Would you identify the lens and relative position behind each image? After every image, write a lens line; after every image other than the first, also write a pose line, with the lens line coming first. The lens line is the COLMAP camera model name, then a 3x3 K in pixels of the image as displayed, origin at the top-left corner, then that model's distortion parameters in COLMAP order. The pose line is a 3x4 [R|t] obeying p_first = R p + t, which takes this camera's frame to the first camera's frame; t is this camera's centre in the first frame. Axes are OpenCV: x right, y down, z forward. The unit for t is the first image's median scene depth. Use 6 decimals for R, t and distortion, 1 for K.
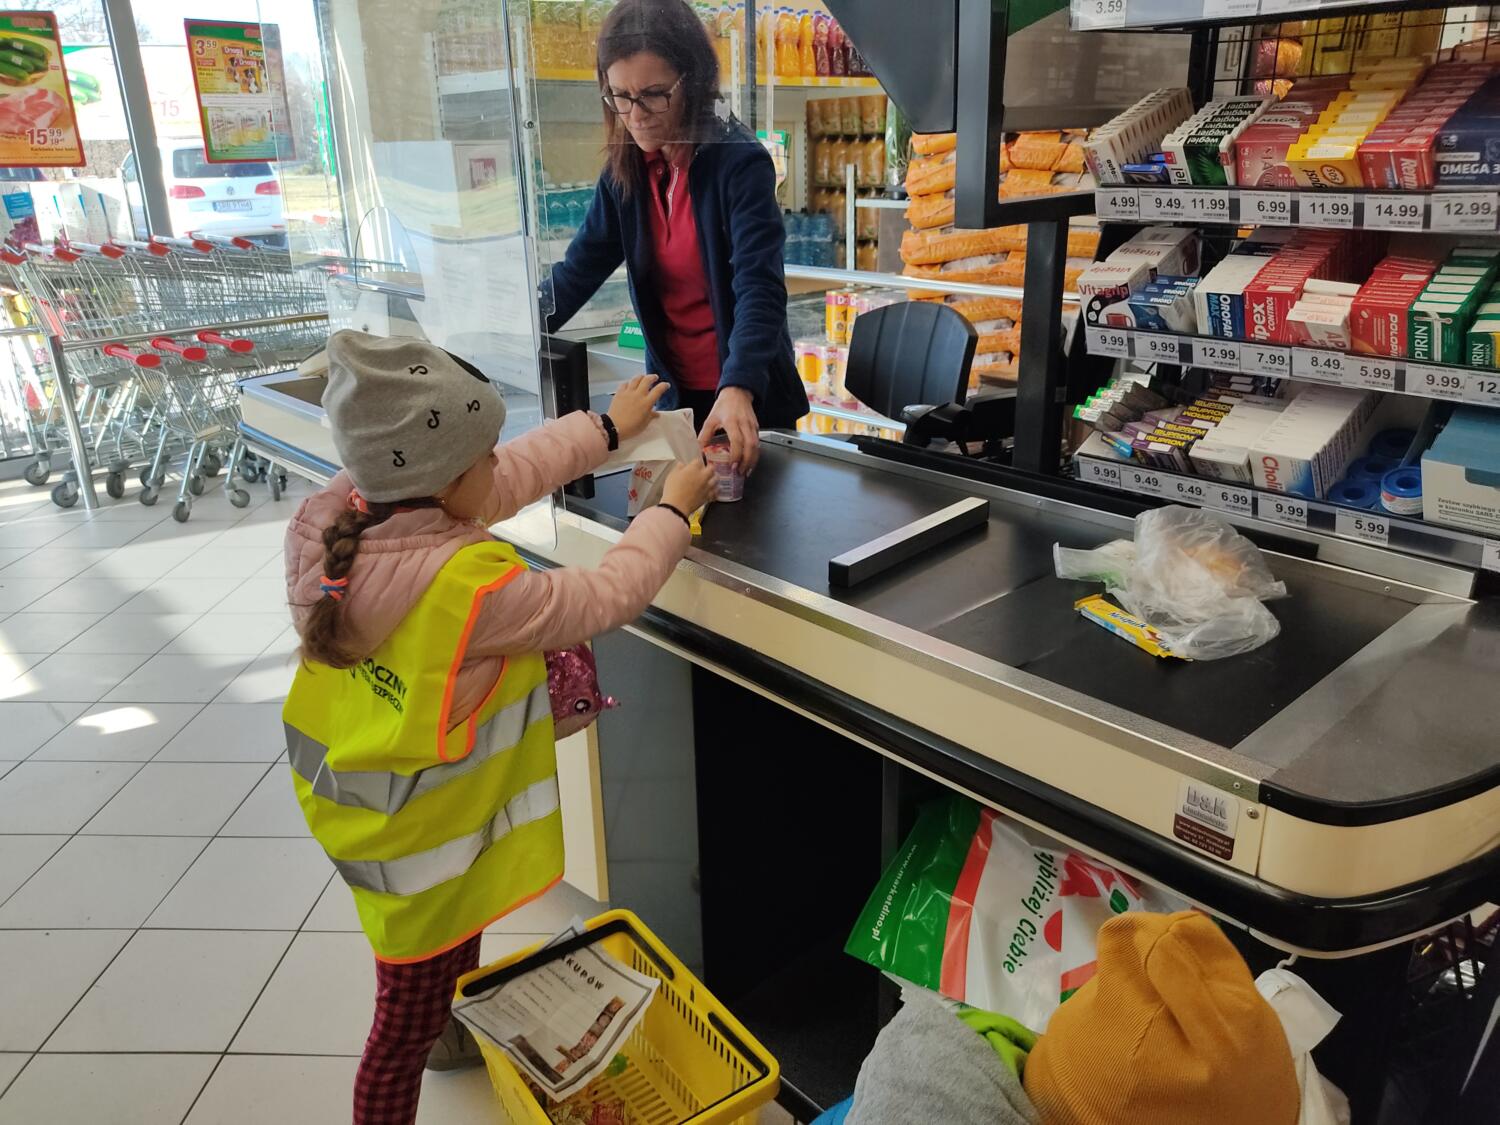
lens RADIAL K [[1132.9, 0, 750.0], [0, 1132.9, 572.4], [0, 0, 1]] dist [0.117098, -0.221090]
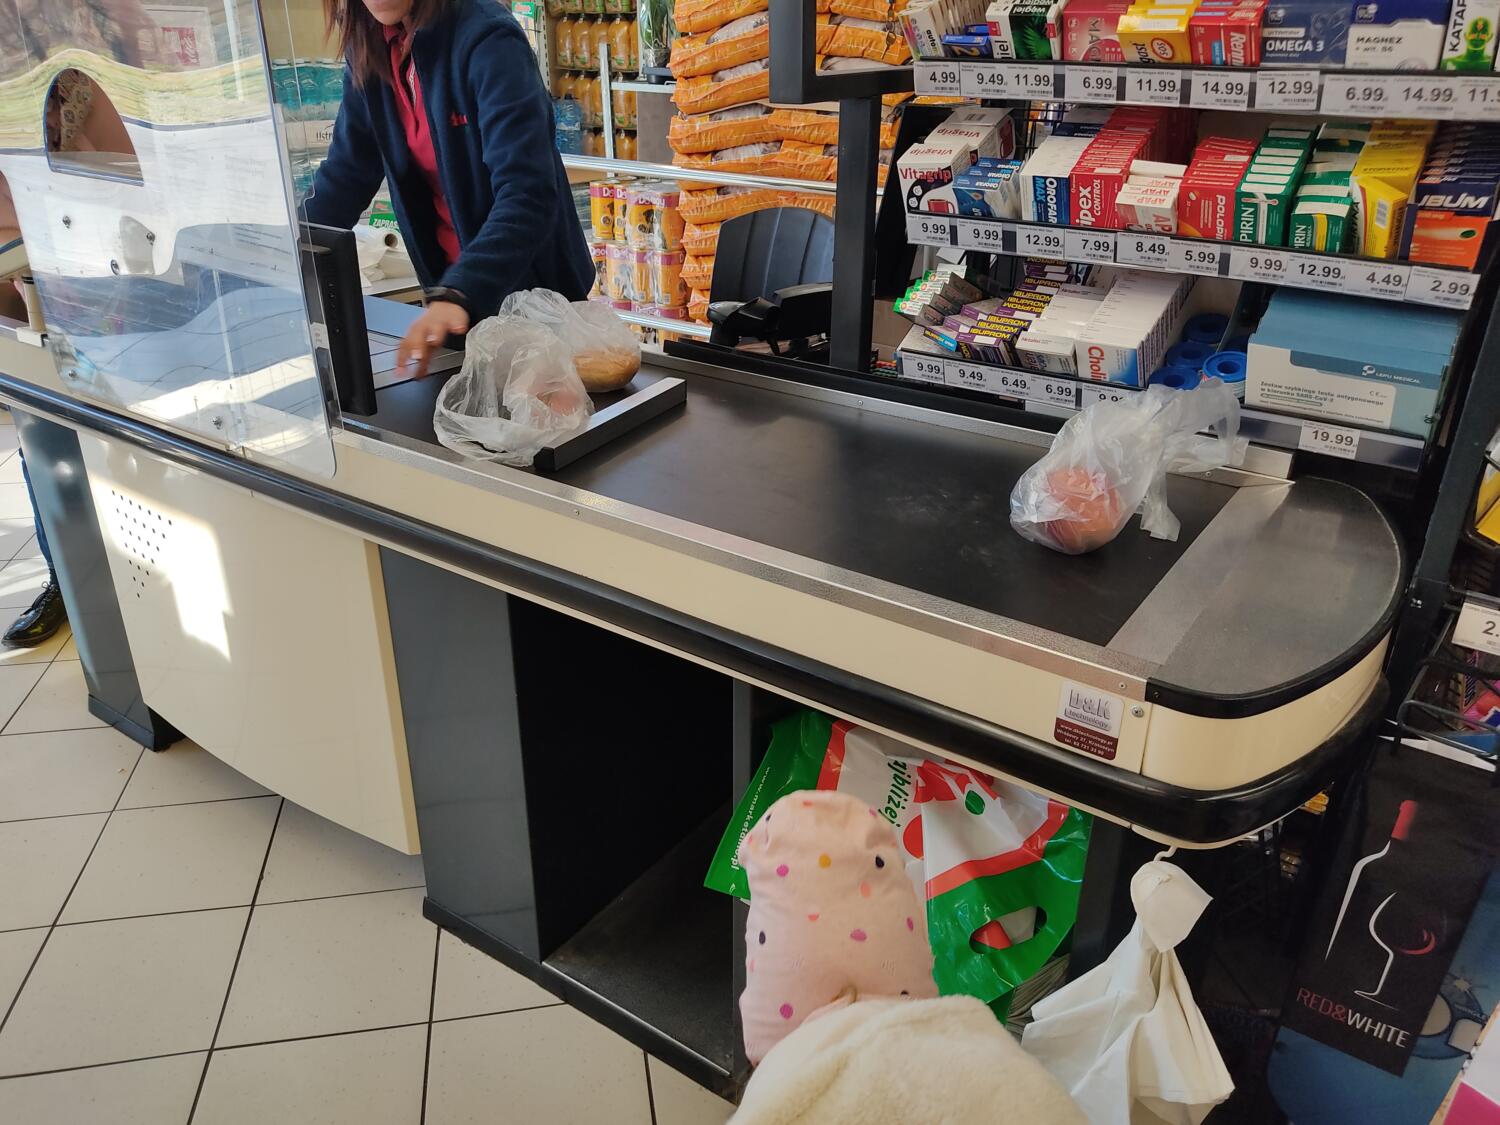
lens RADIAL K [[1129.0, 0, 753.7], [0, 1129.0, 571.1], [0, 0, 1]] dist [0.122813, -0.216682]
pose [[0.975616, -0.067788, 0.208754, -0.054413], [0.050417, 0.994893, 0.087444, -0.008677], [-0.213616, -0.074787, 0.974051, 0.086023]]
